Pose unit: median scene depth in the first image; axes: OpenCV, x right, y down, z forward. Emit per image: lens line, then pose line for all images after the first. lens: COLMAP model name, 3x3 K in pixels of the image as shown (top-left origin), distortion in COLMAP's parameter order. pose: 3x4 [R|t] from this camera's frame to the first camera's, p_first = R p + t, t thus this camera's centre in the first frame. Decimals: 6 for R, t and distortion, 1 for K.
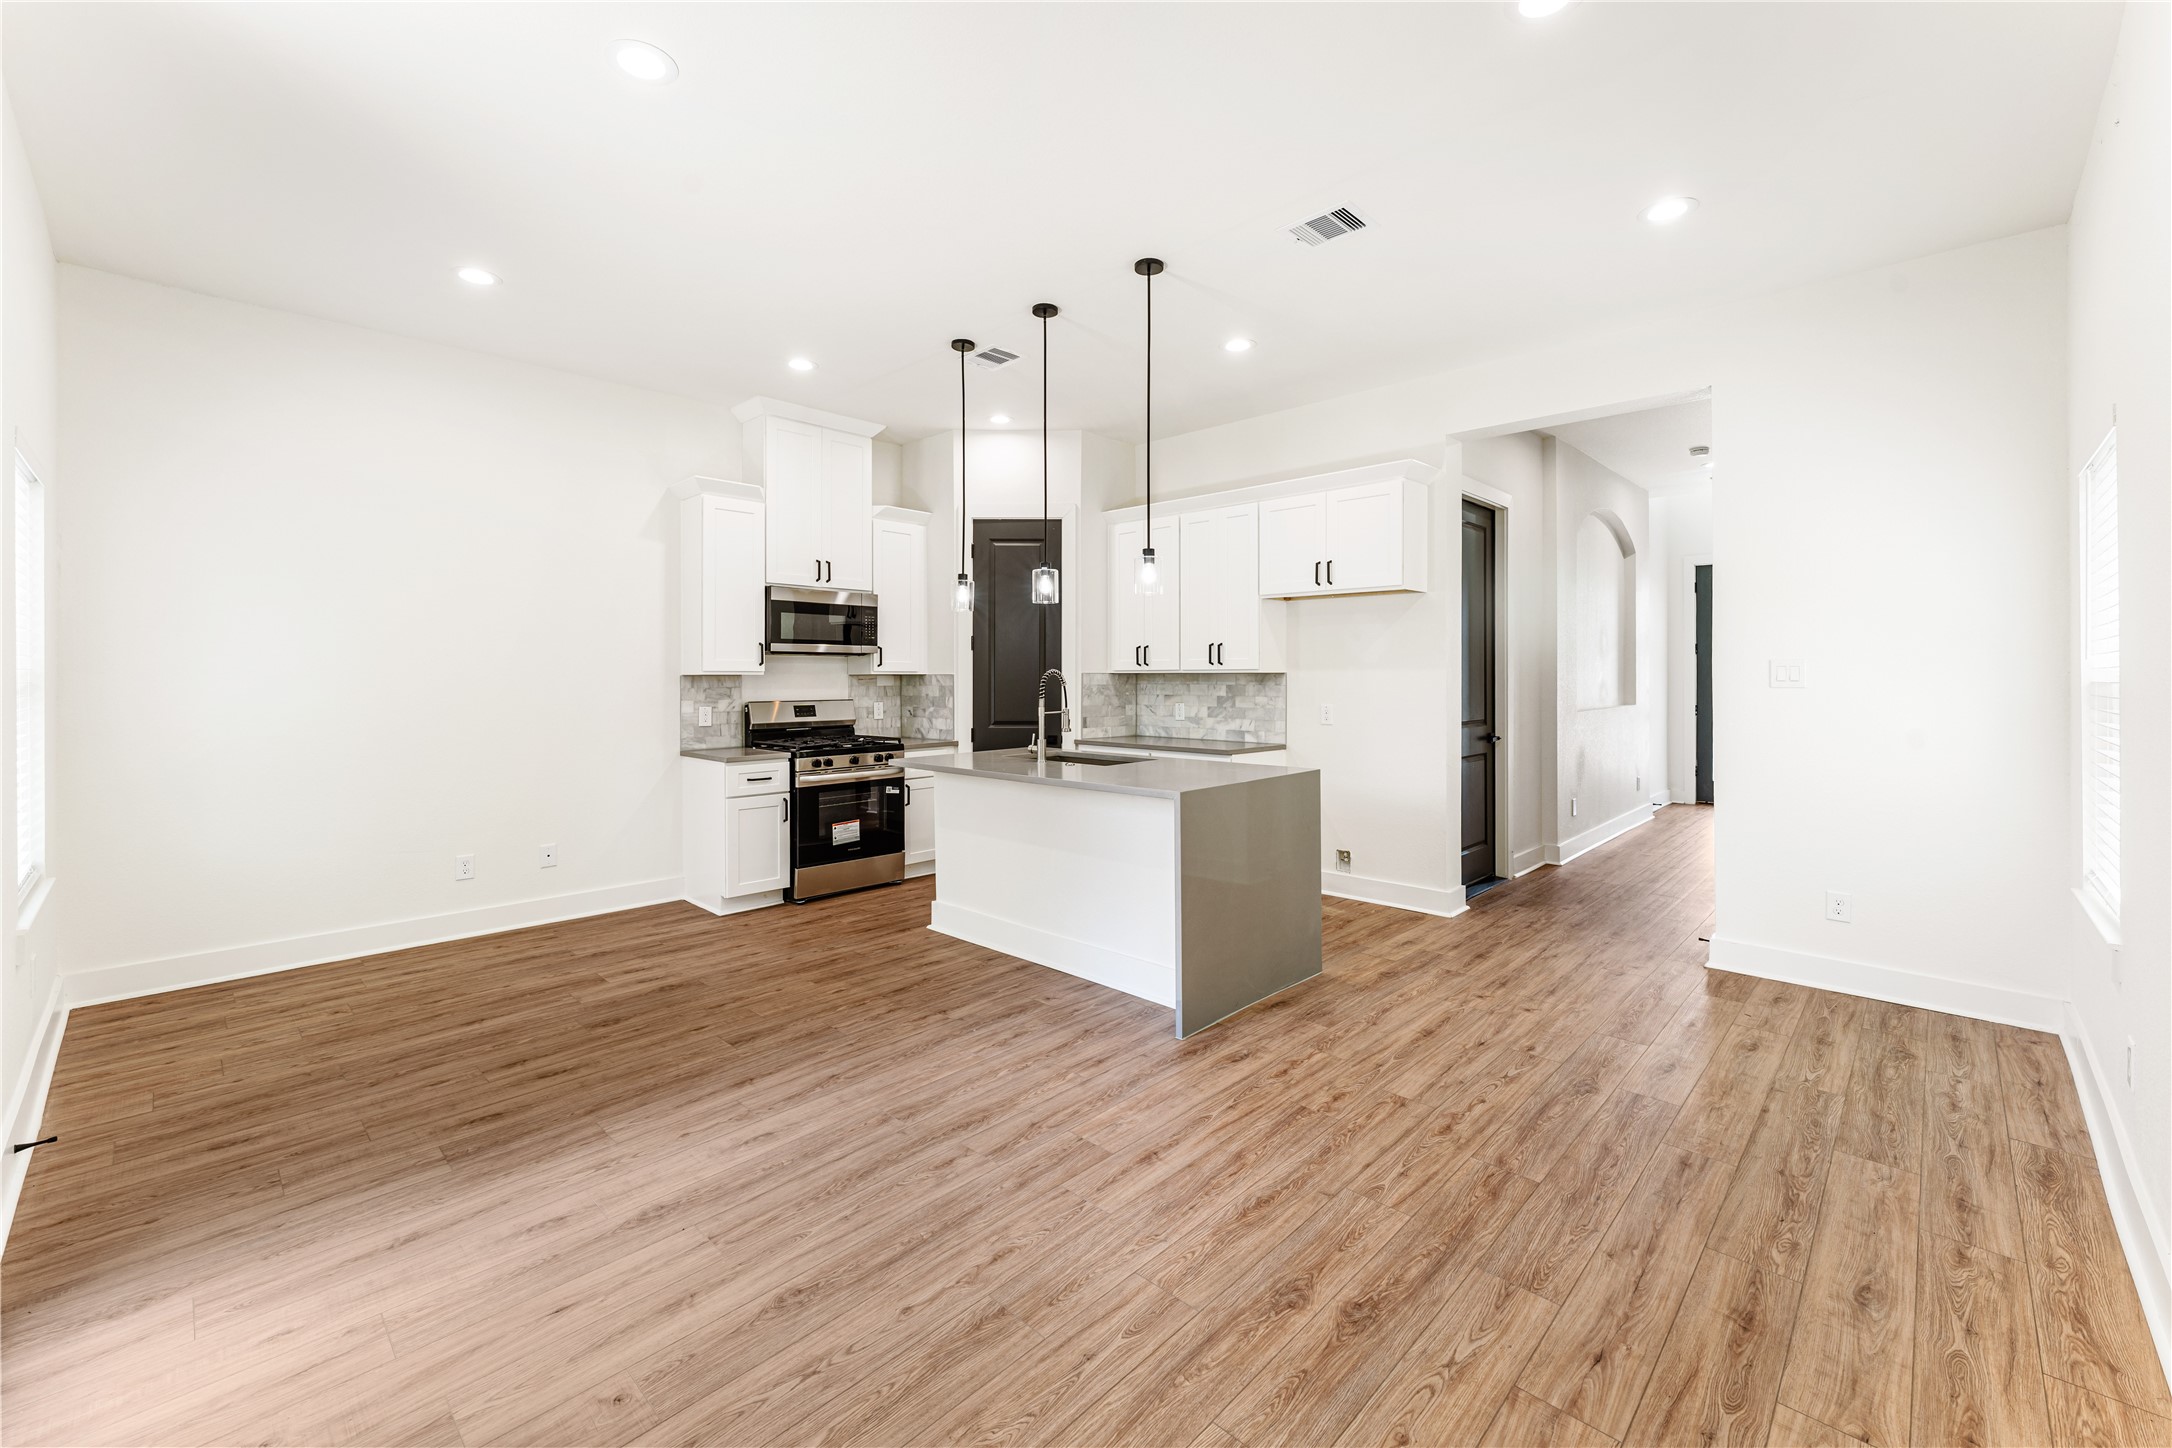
lens RADIAL K [[888.7, 0, 1077.6], [0, 888.7, 675.0], [0, 0, 1]] dist [-0.000597, 0.000092]
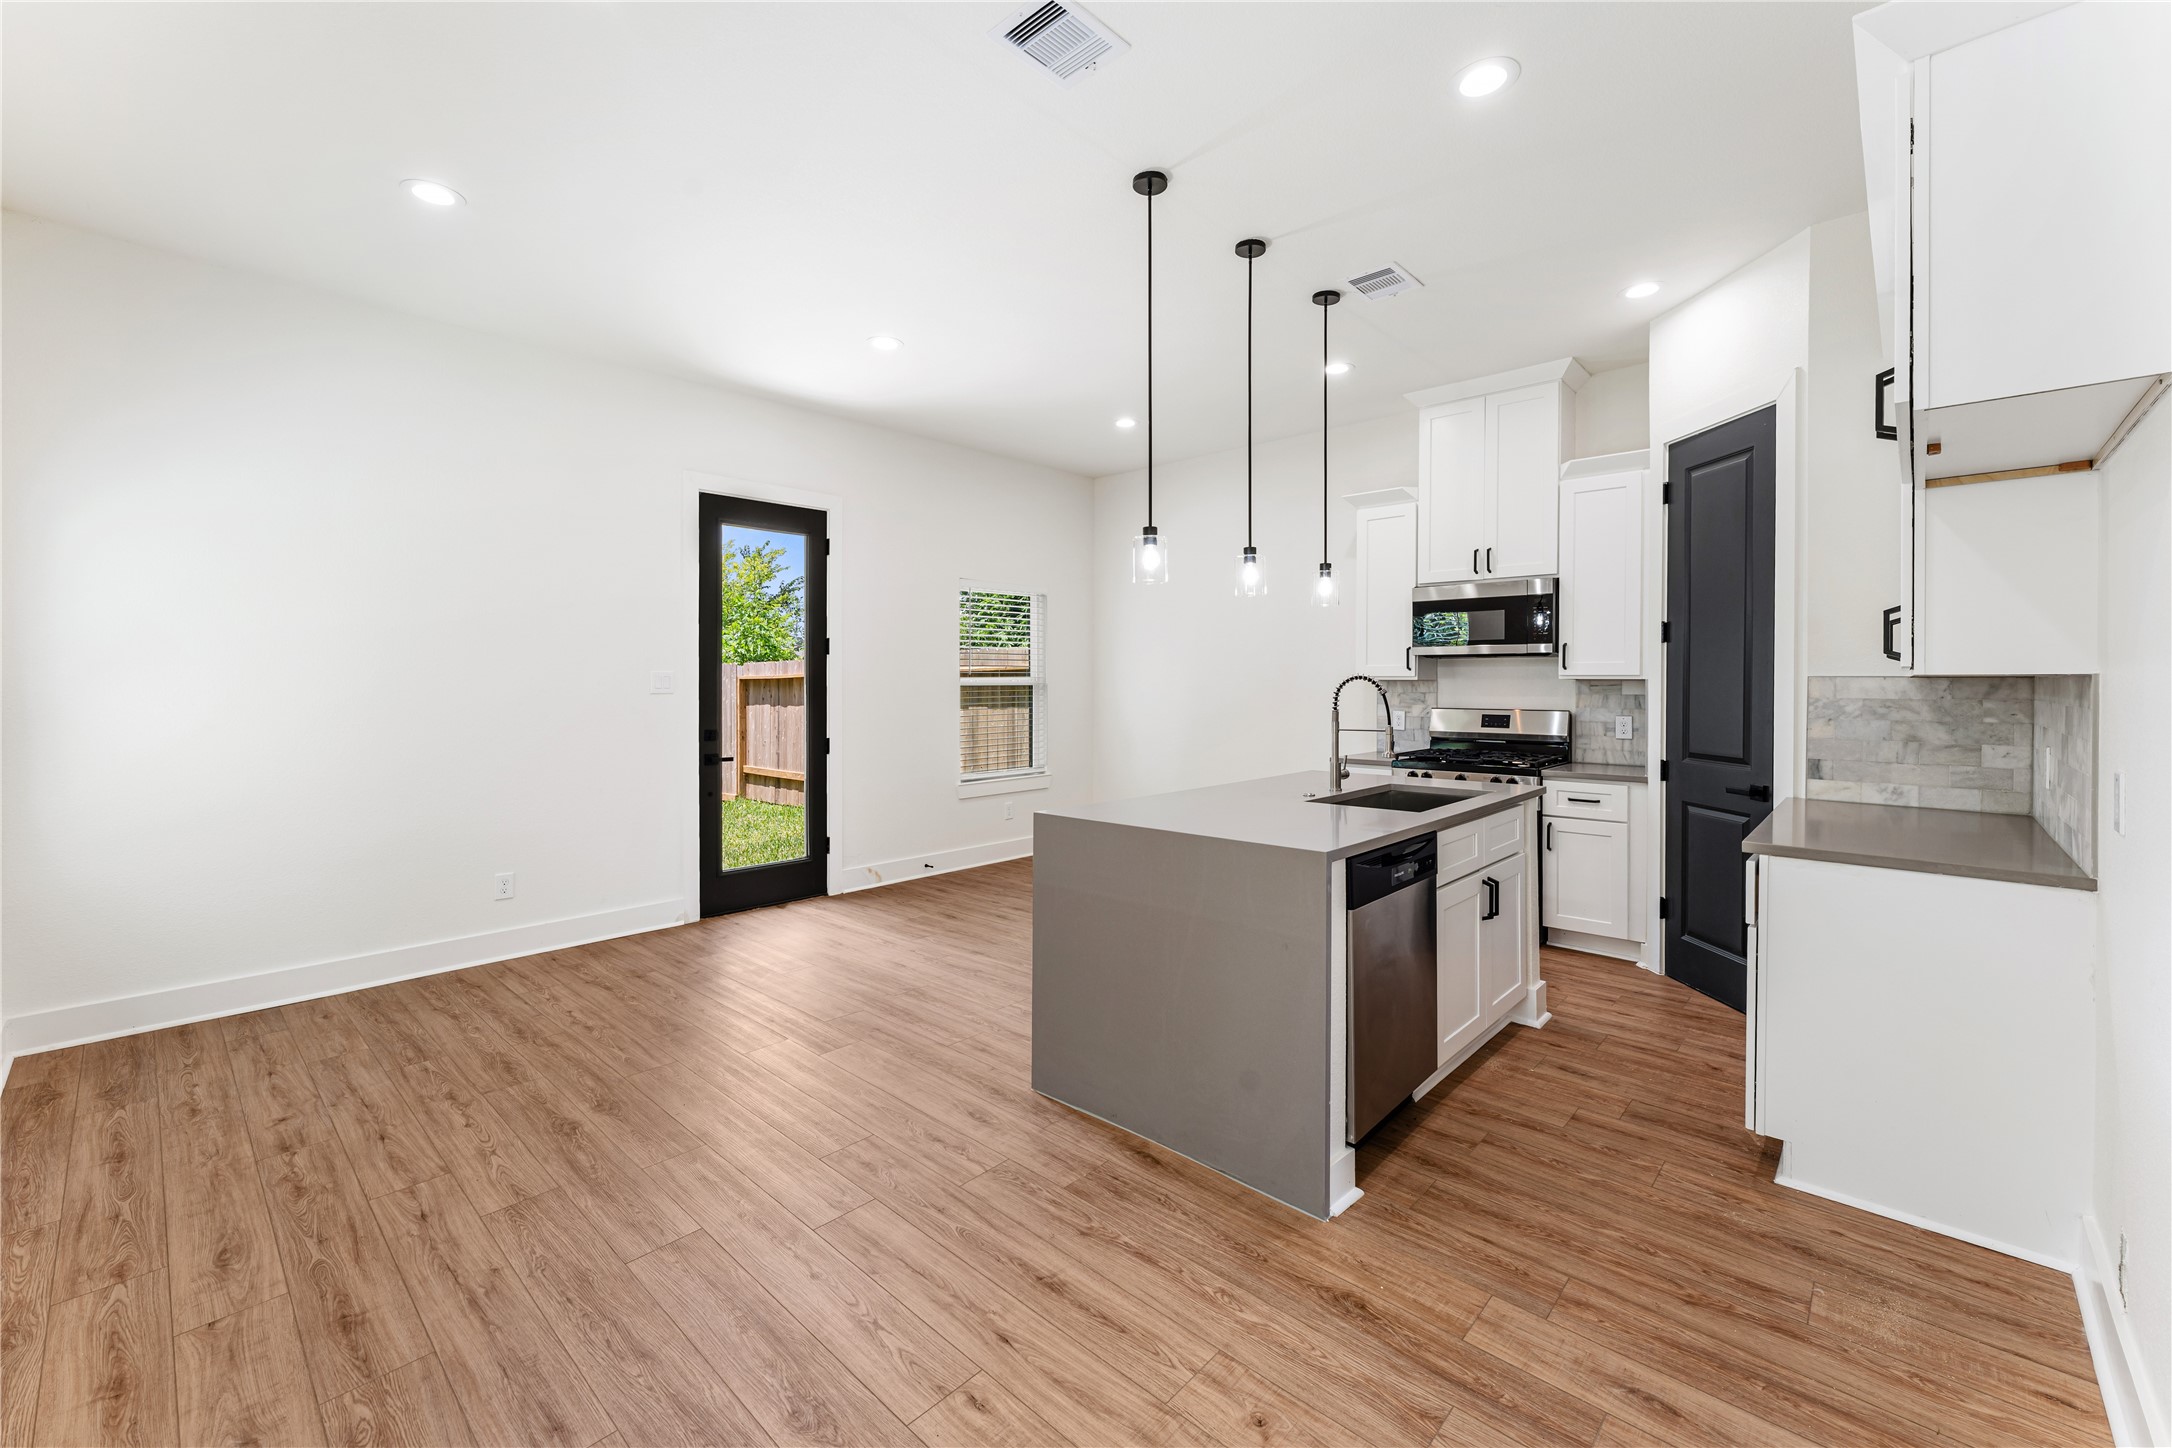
lens RADIAL K [[882.0, 0, 1078.5], [0, 882.0, 692.1], [0, 0, 1]] dist [0.000848, -0.000545]
pose [[0.020413, 0.014038, -0.999693, 0.605202], [0.001496, 0.999900, 0.014072, -0.001209], [0.999791, -0.001783, 0.020390, 0.622174]]
